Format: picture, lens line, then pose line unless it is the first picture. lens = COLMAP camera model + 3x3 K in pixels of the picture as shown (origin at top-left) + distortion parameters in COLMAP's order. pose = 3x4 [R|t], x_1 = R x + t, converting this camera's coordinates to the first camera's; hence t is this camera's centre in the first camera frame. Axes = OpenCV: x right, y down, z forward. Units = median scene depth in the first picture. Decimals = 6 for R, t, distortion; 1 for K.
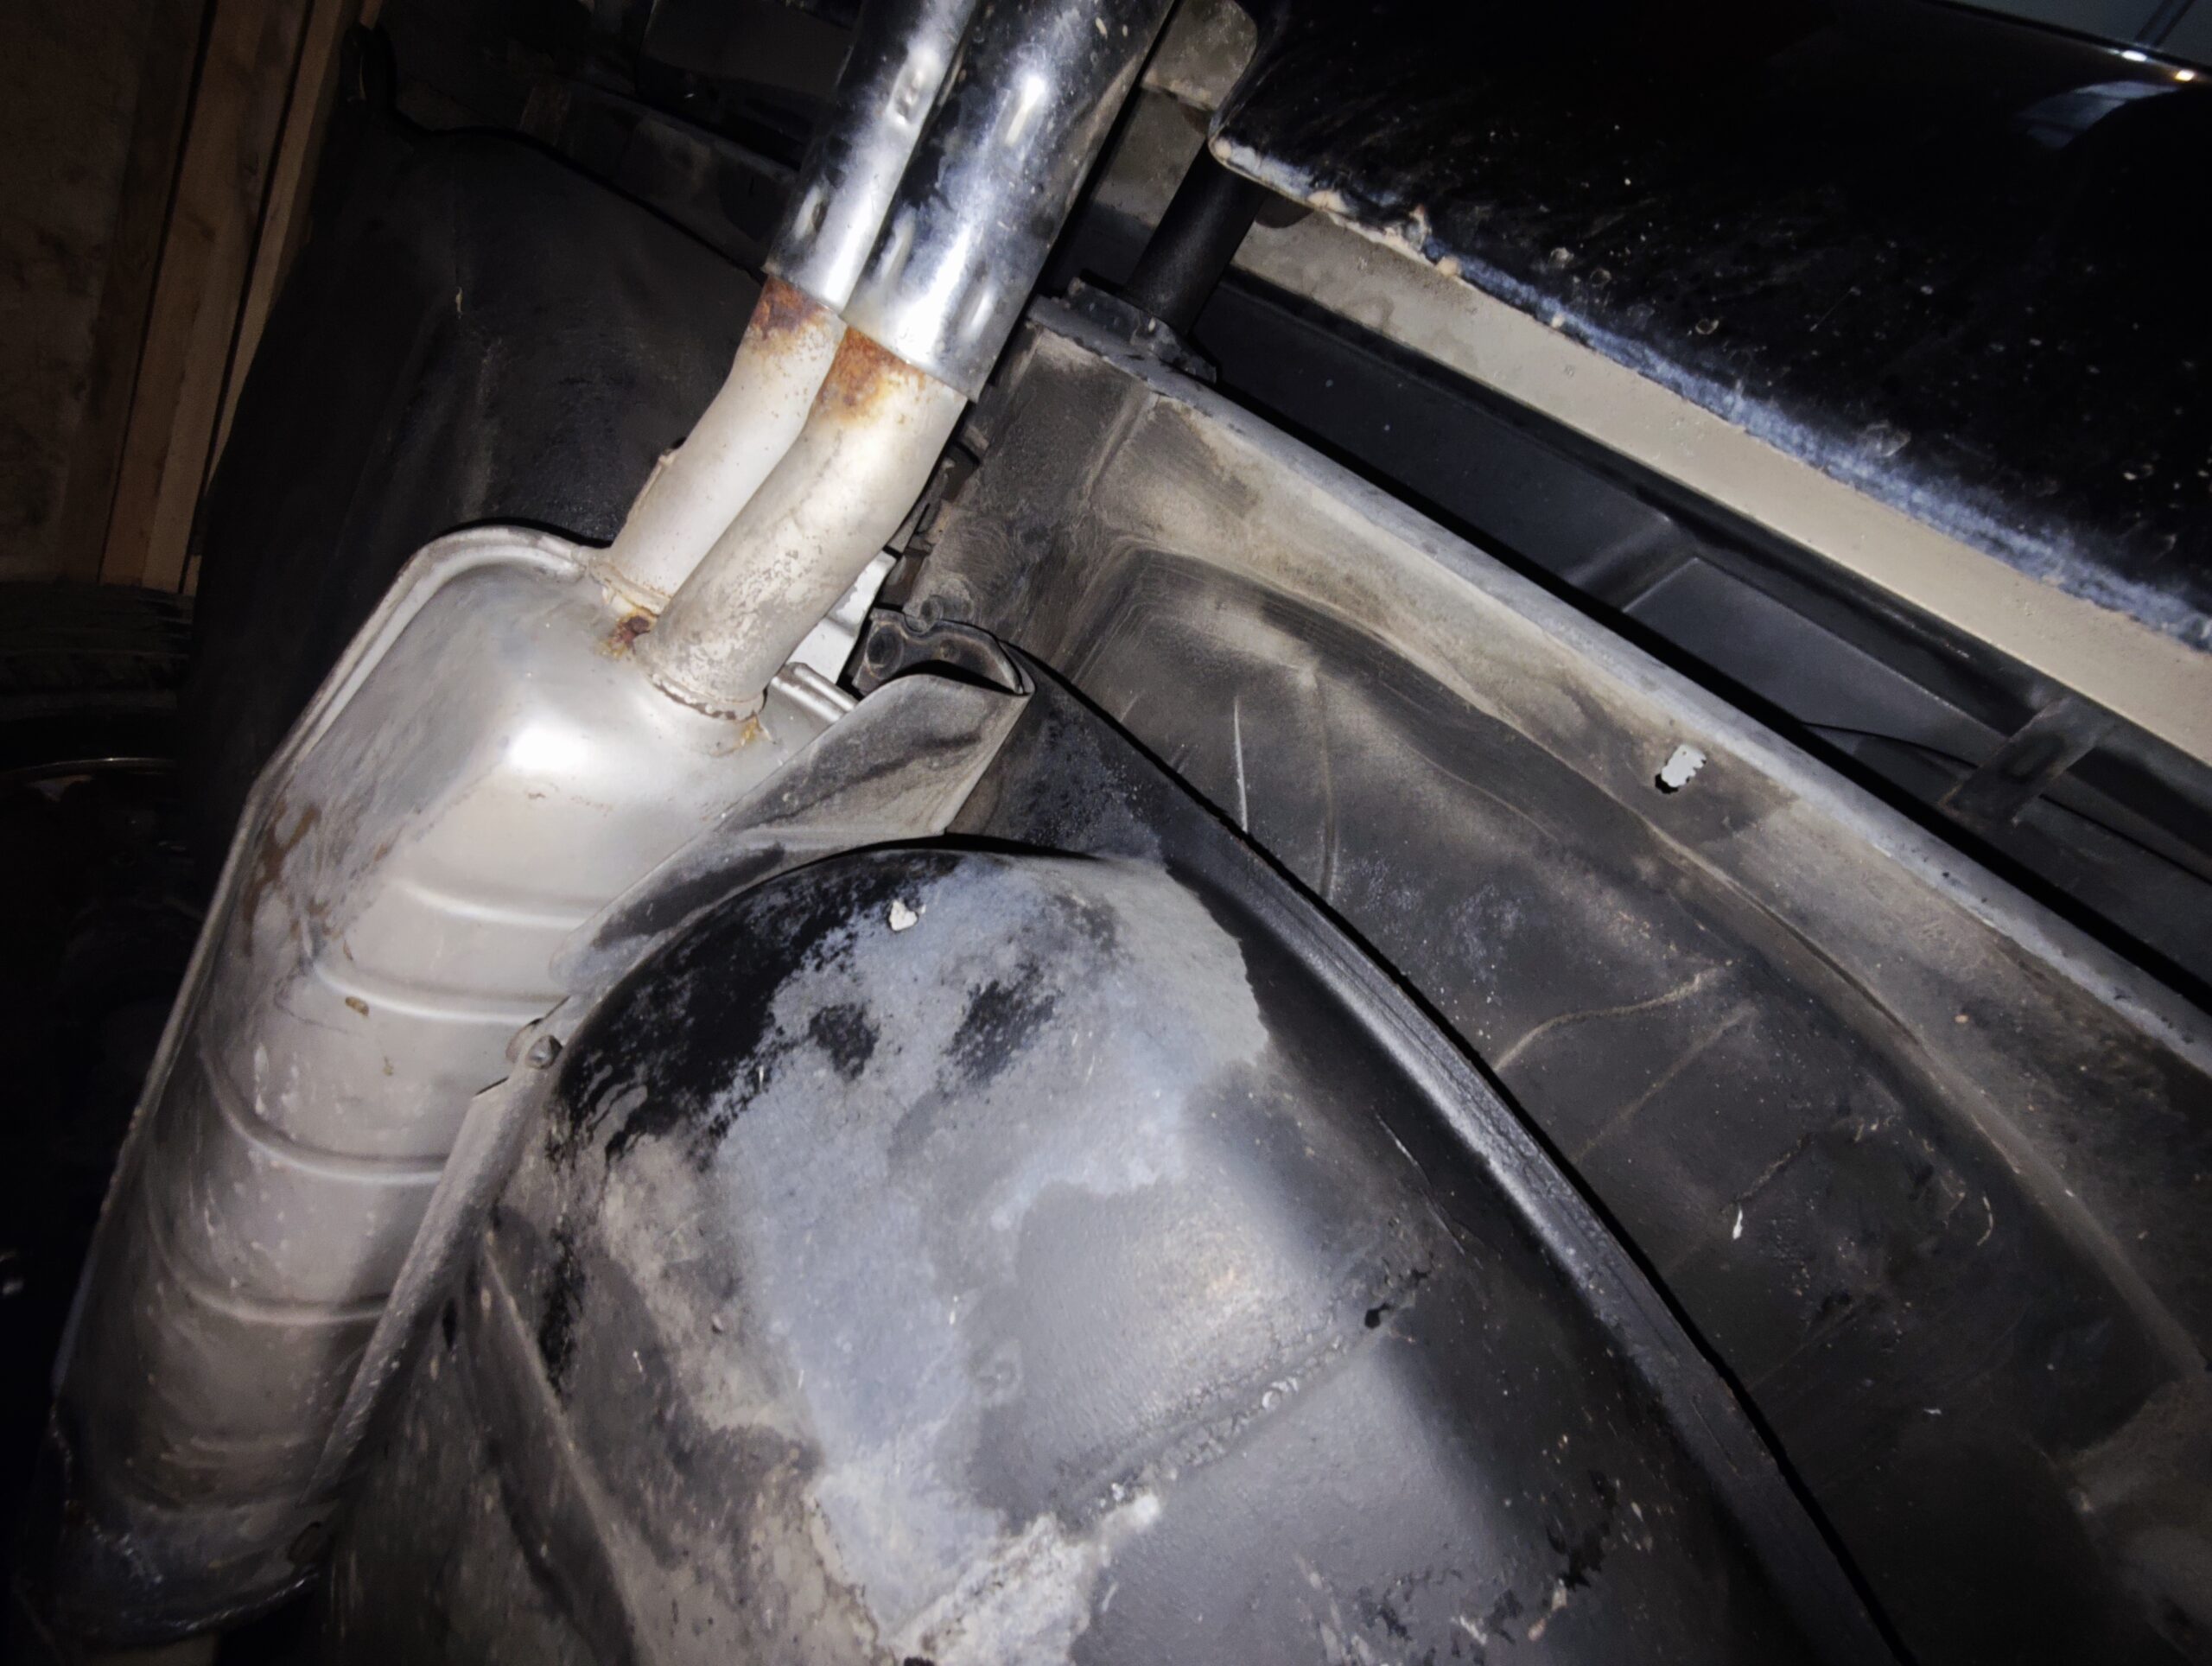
lens RADIAL K [[936.3, 0, 1116.9], [0, 936.3, 831.3], [0, 0, 1]] dist [-0.002590, 0.000159]
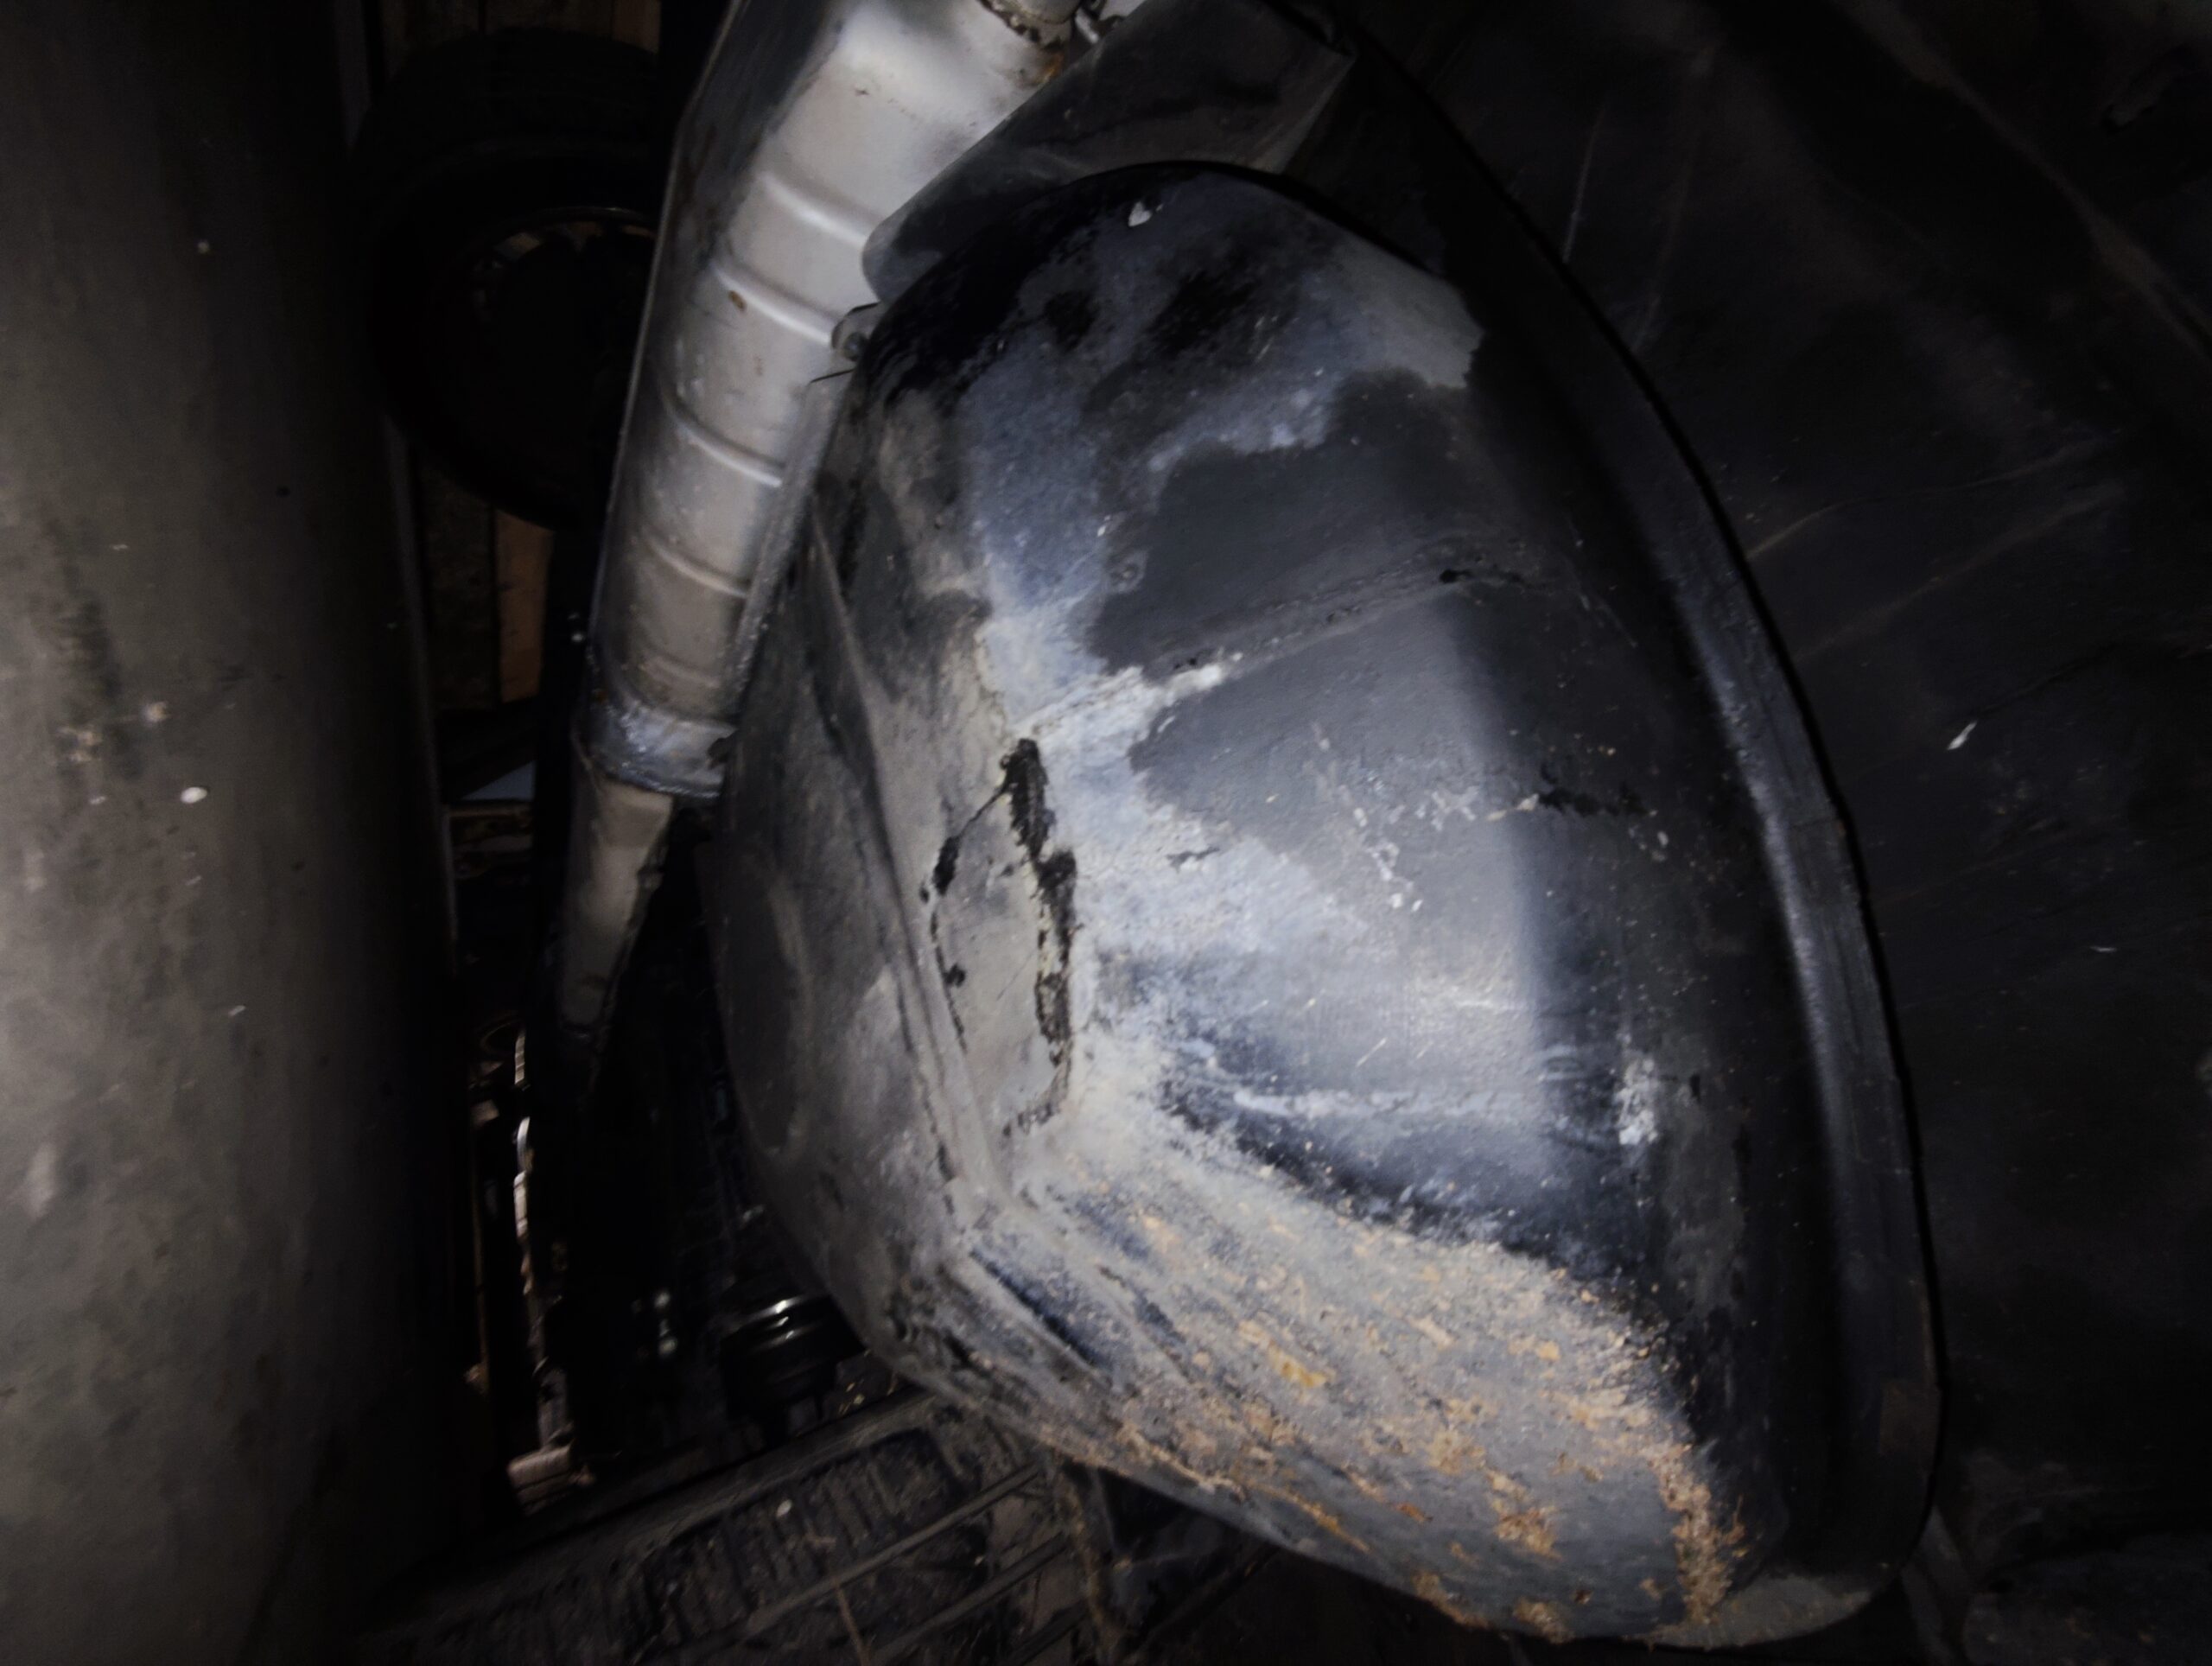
lens RADIAL K [[936.3, 0, 1116.9], [0, 936.3, 831.3], [0, 0, 1]] dist [-0.002590, 0.000159]
pose [[0.916184, 0.268748, -0.297289, 0.281174], [-0.150252, 0.918057, 0.366872, 0.395027], [0.371524, -0.291454, 0.881490, -0.157997]]
